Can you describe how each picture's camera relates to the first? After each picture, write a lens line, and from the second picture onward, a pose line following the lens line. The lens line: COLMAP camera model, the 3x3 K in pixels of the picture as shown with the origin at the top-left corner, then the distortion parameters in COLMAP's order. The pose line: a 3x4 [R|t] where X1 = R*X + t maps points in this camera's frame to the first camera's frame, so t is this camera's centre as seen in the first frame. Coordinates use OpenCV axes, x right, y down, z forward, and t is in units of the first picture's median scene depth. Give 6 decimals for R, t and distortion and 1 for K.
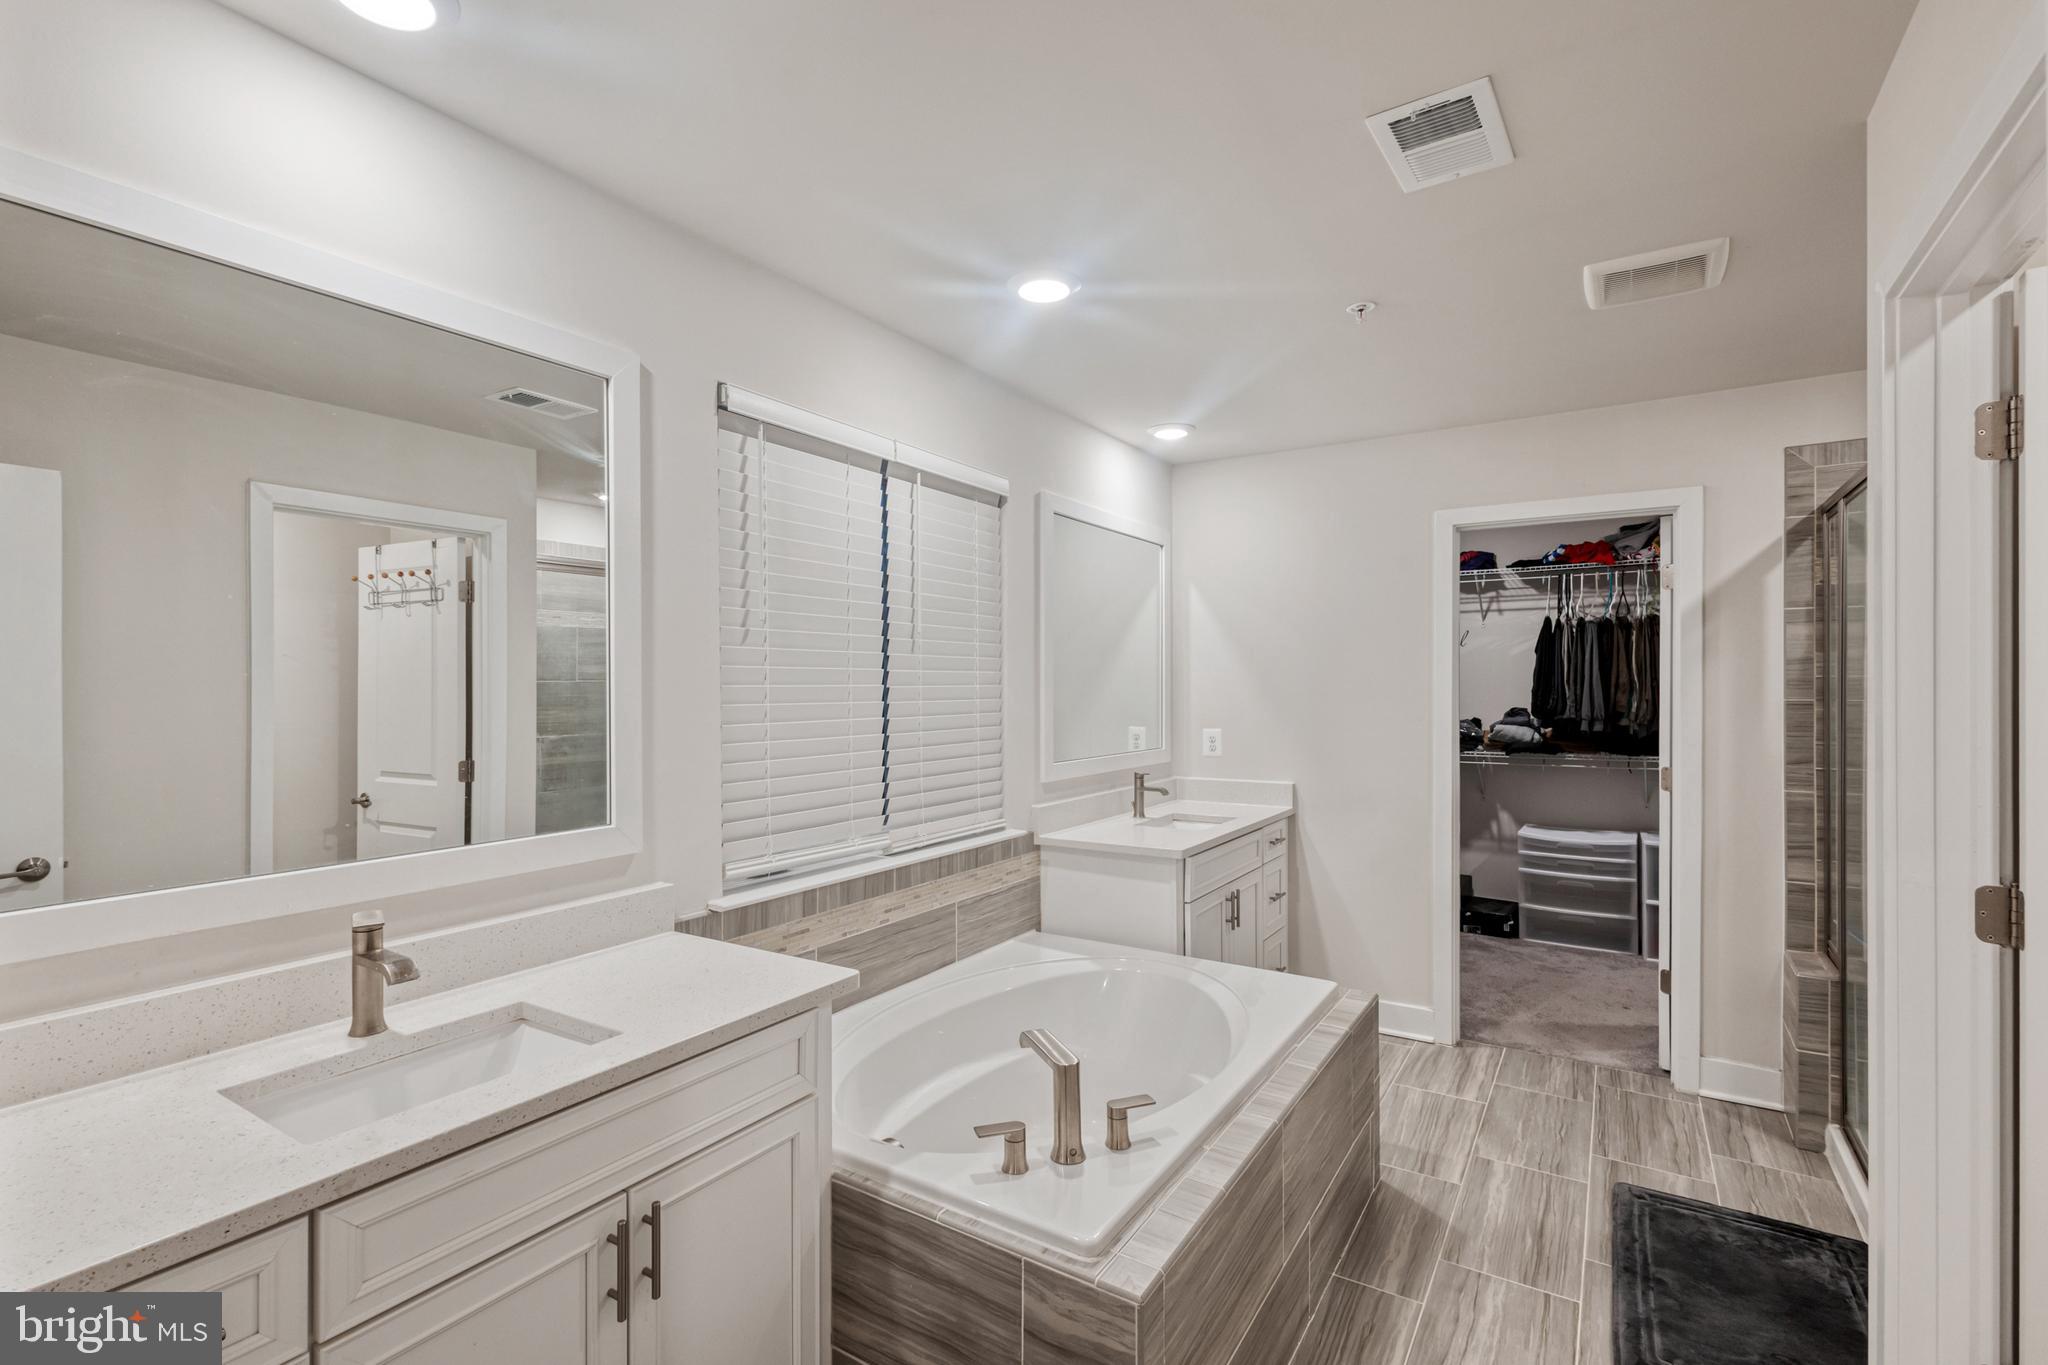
lens RADIAL K [[937.1, 0, 1018.7], [0, 937.1, 691.1], [0, 0, 1]] dist [0.011423, 0.000053]
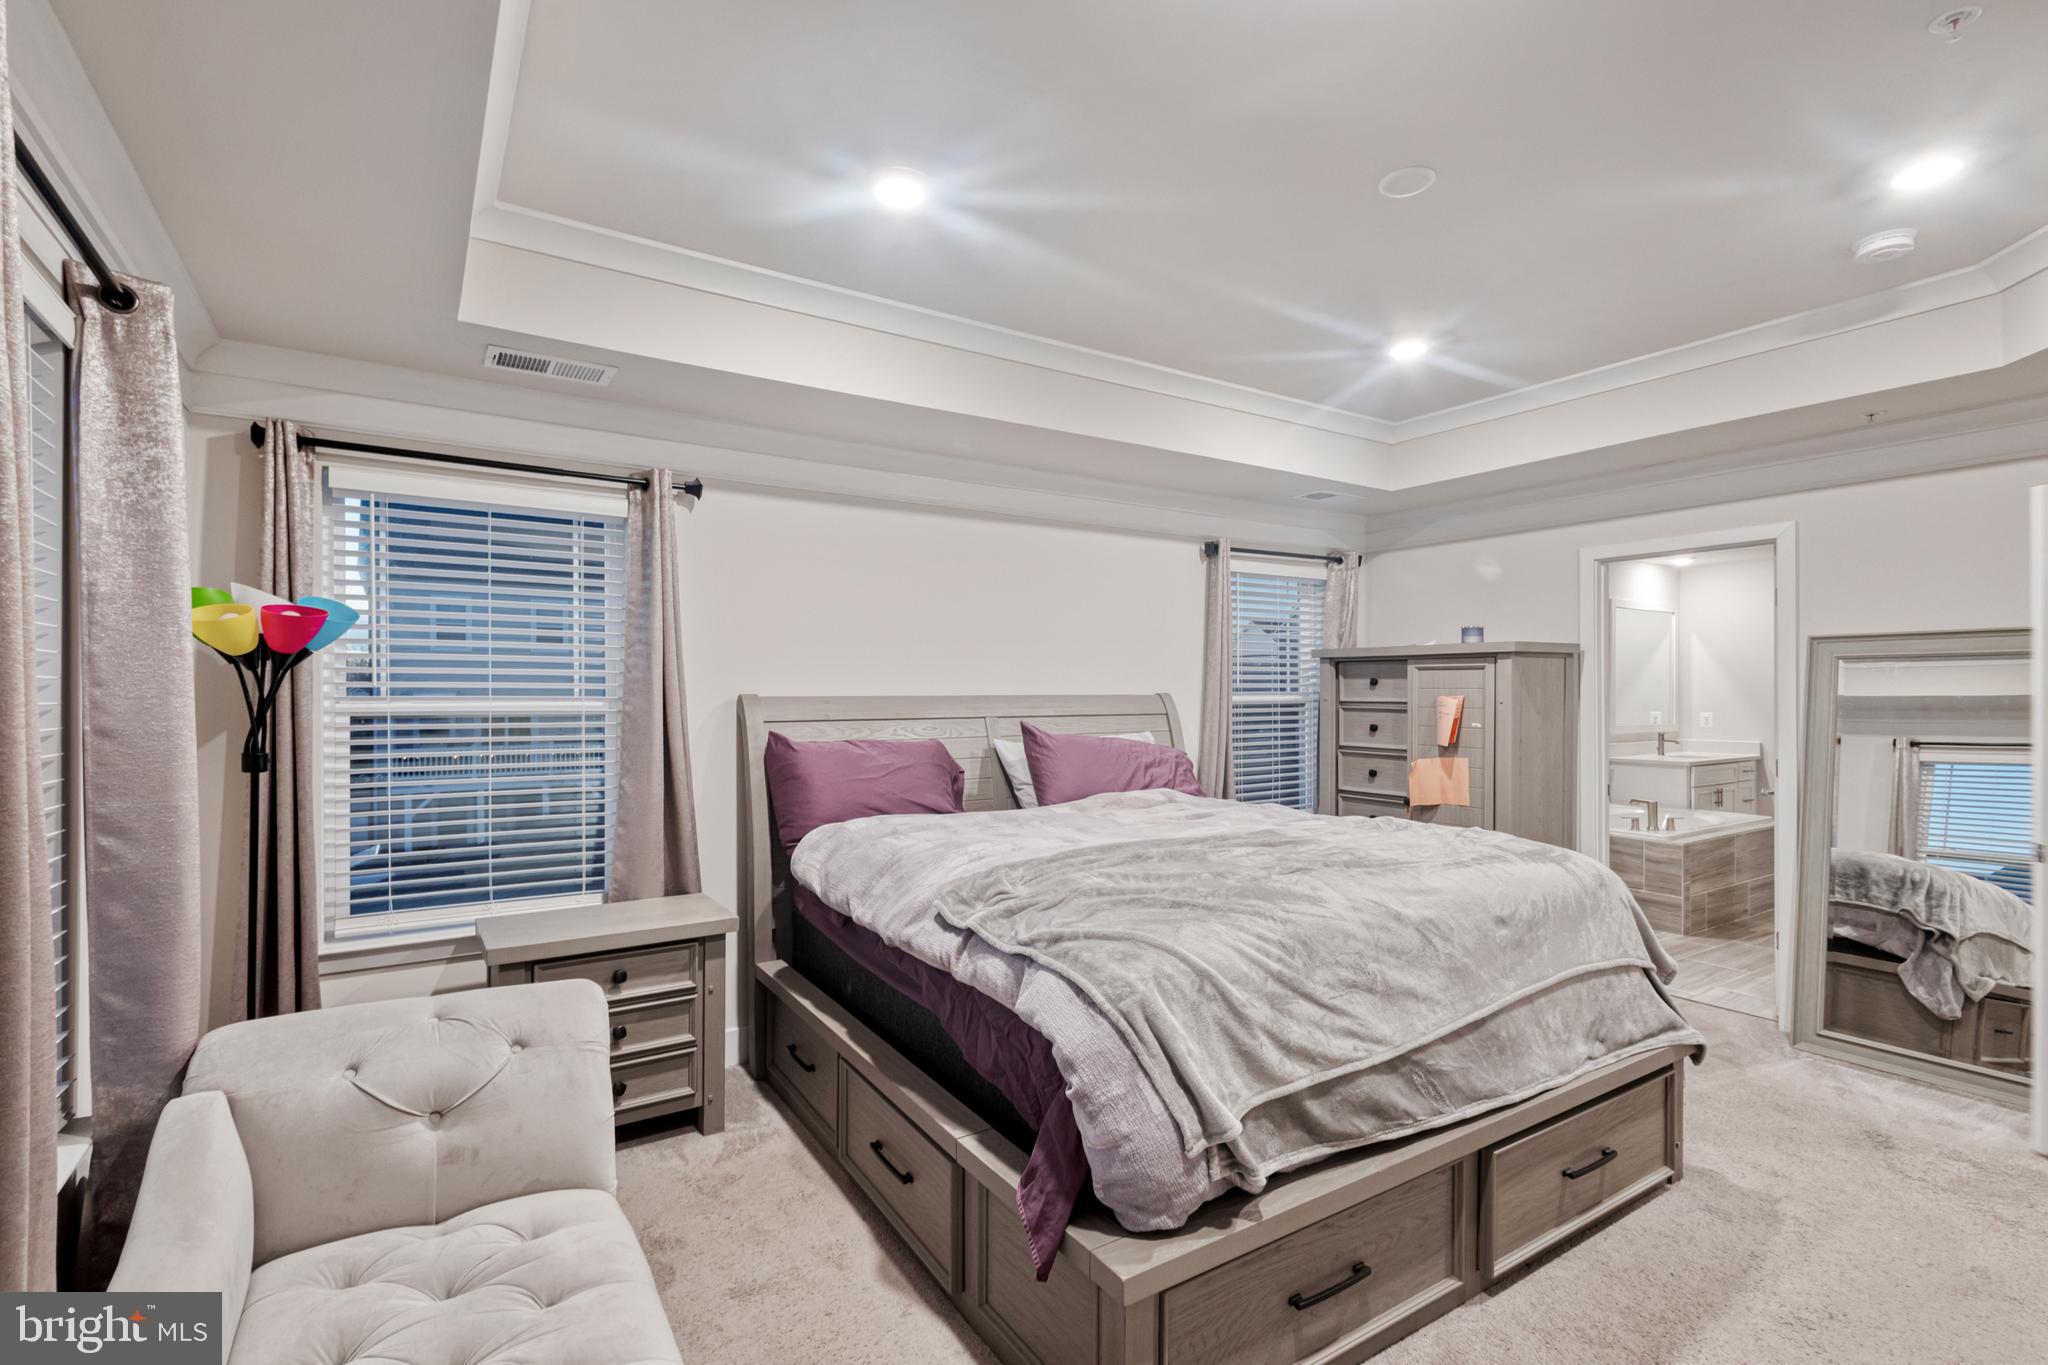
lens RADIAL K [[937.1, 0, 1018.7], [0, 937.1, 691.1], [0, 0, 1]] dist [0.011423, 0.000053]
pose [[0.912067, 0.005362, -0.410007, -0.315507], [-0.008298, 0.999951, -0.005381, 0.025538], [0.409958, 0.008310, 0.912067, -1.473612]]
